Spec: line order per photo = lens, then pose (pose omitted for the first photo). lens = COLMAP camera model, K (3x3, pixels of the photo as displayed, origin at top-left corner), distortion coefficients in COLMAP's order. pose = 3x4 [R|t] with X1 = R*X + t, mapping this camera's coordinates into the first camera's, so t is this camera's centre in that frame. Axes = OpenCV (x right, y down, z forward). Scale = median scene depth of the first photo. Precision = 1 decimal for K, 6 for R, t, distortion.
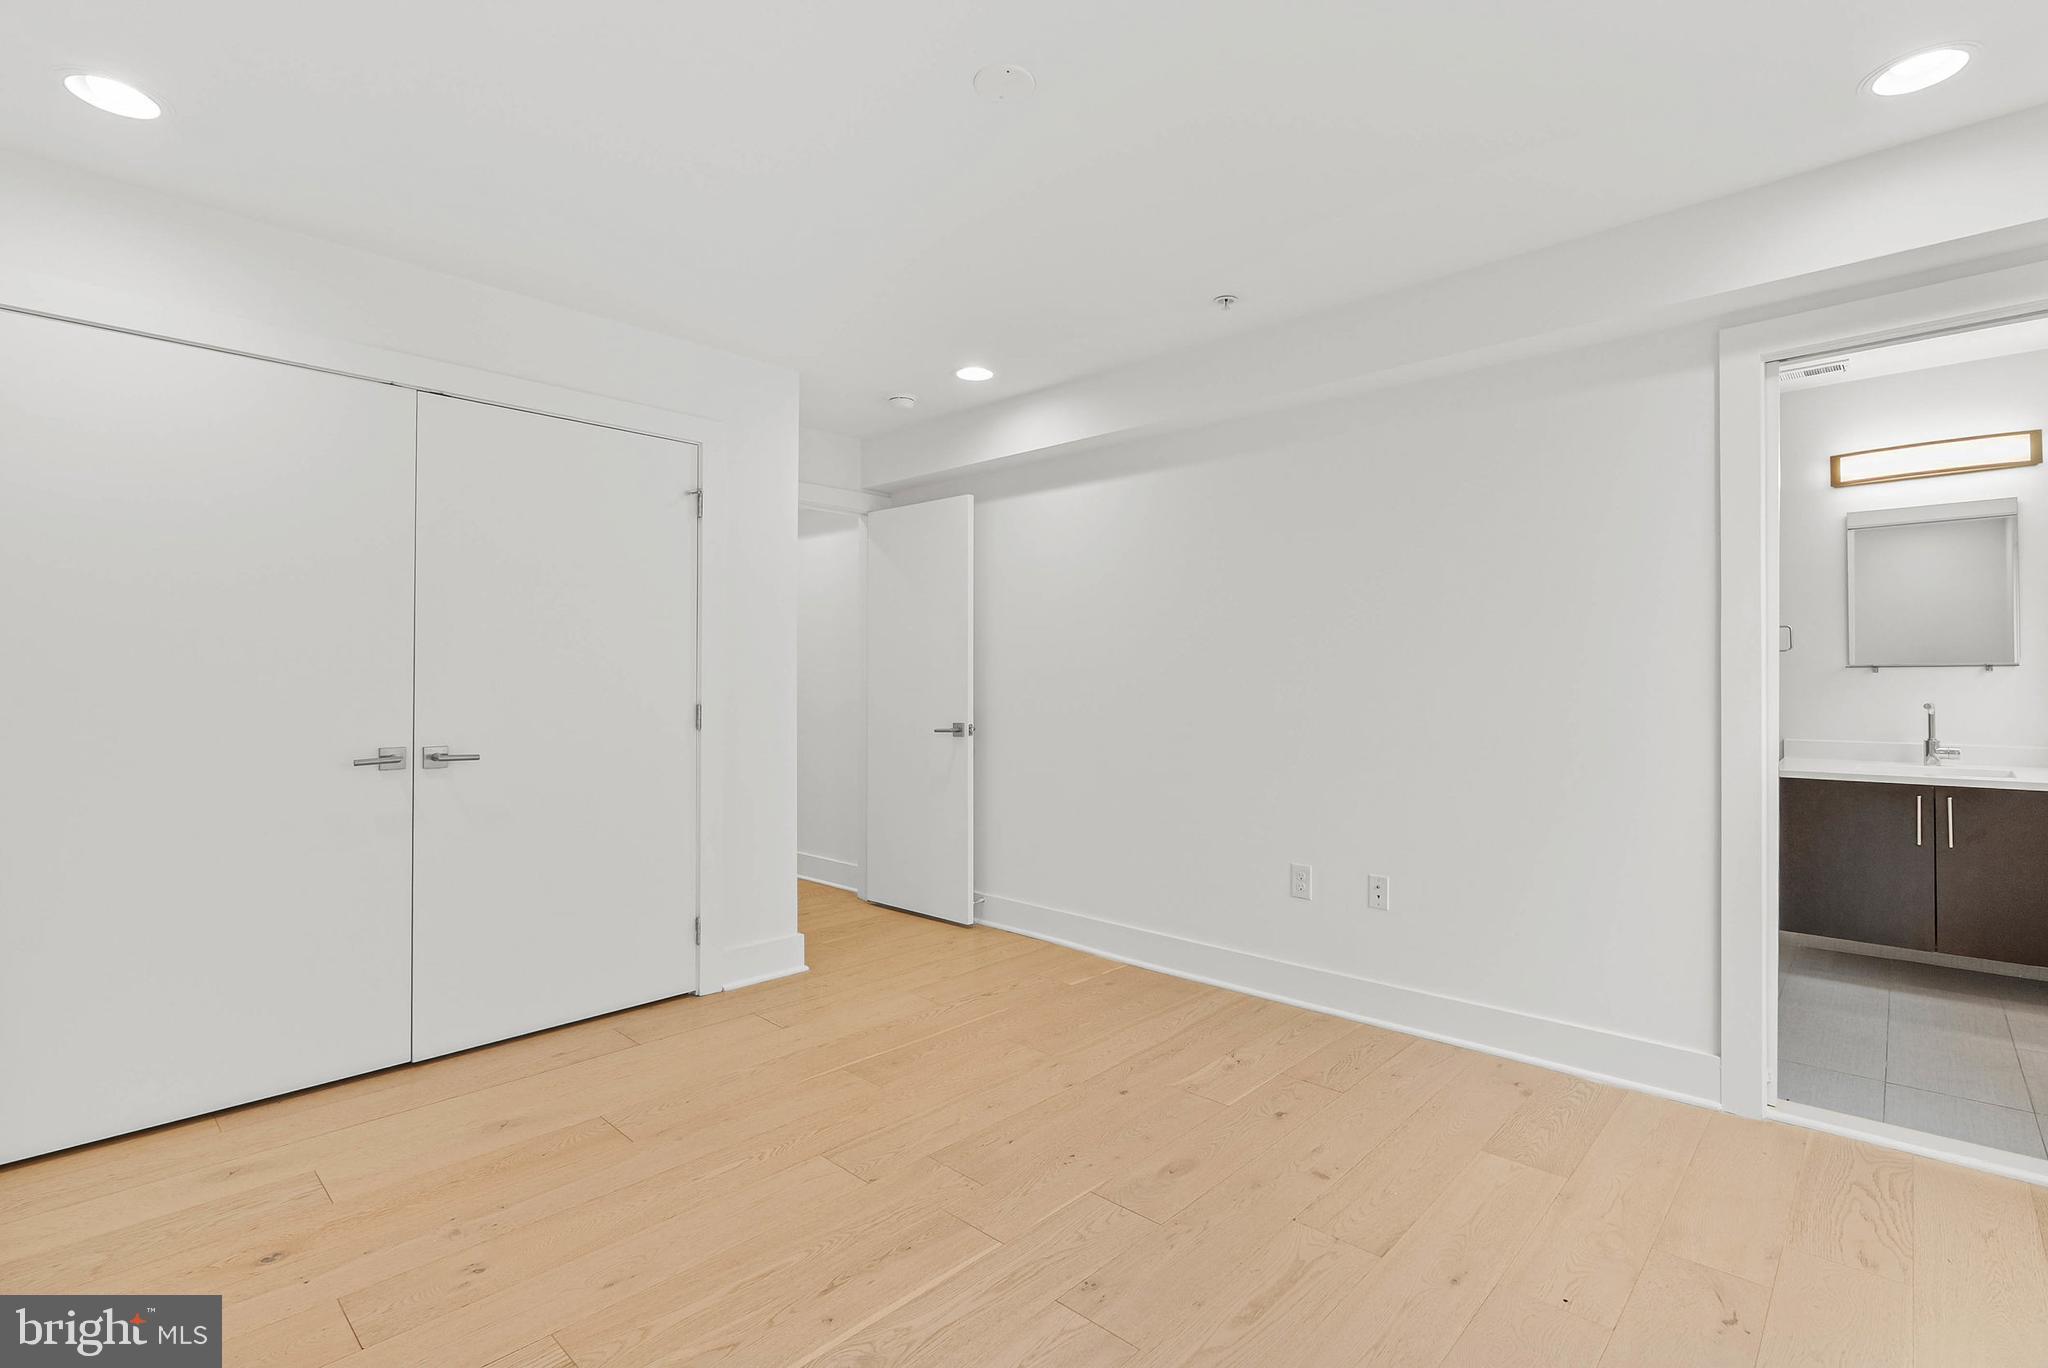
lens RADIAL K [[936.2, 0, 1035.0], [0, 936.2, 667.9], [0, 0, 1]] dist [-0.001854, -0.000481]
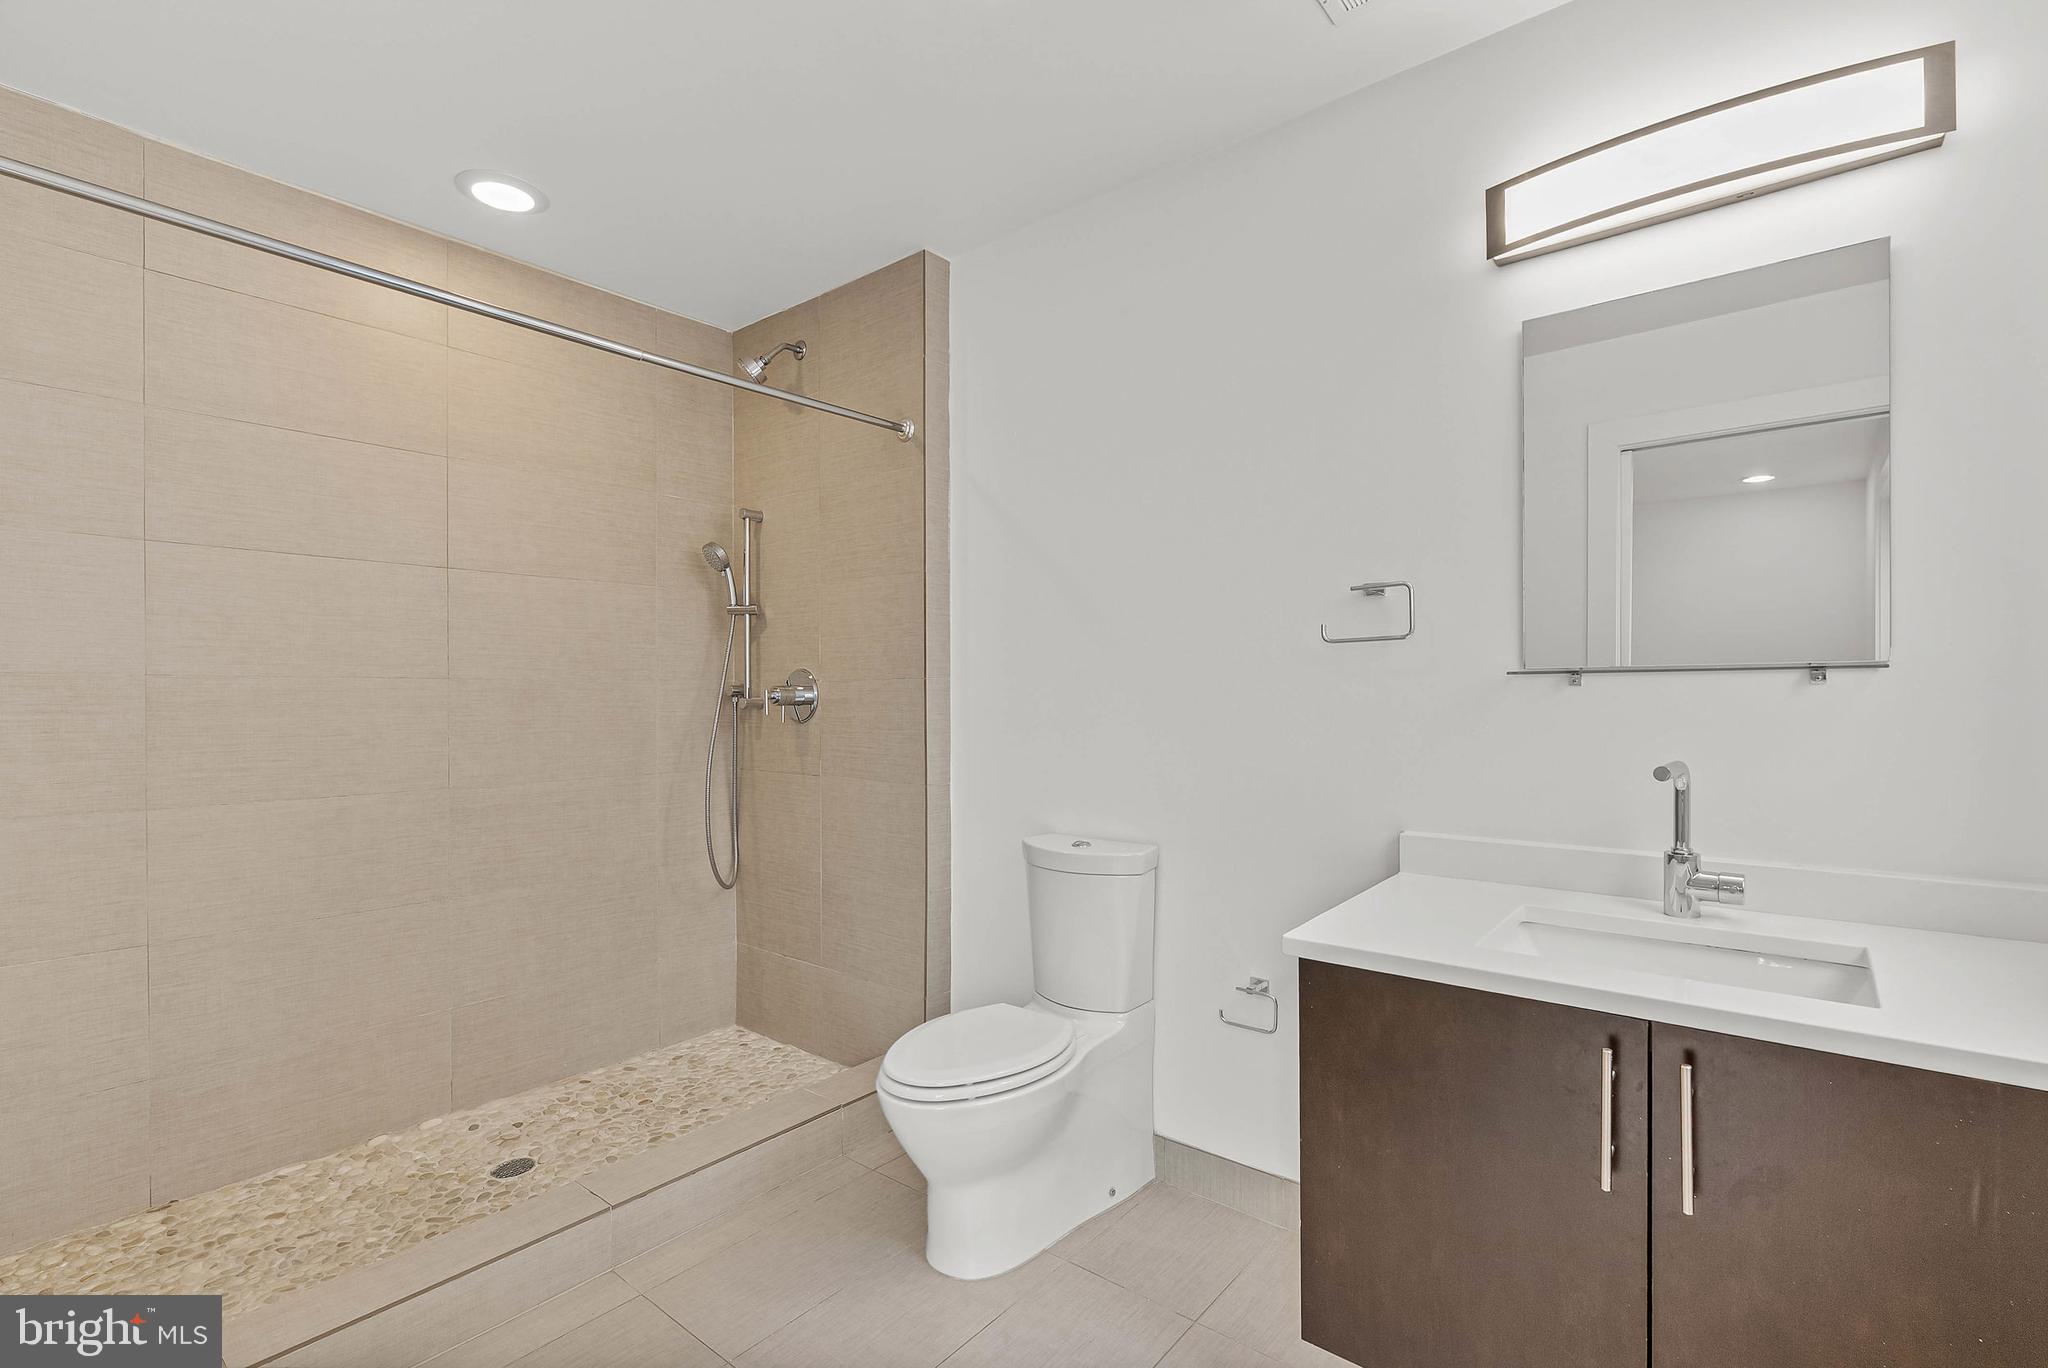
lens RADIAL K [[936.2, 0, 1012.9], [0, 936.2, 700.3], [0, 0, 1]] dist [-0.001854, -0.000481]
pose [[0.997919, 0.003093, 0.064403, 0.644035], [-0.004009, 0.999893, 0.014101, 0.007117], [-0.064352, -0.014329, 0.997824, 0.614958]]
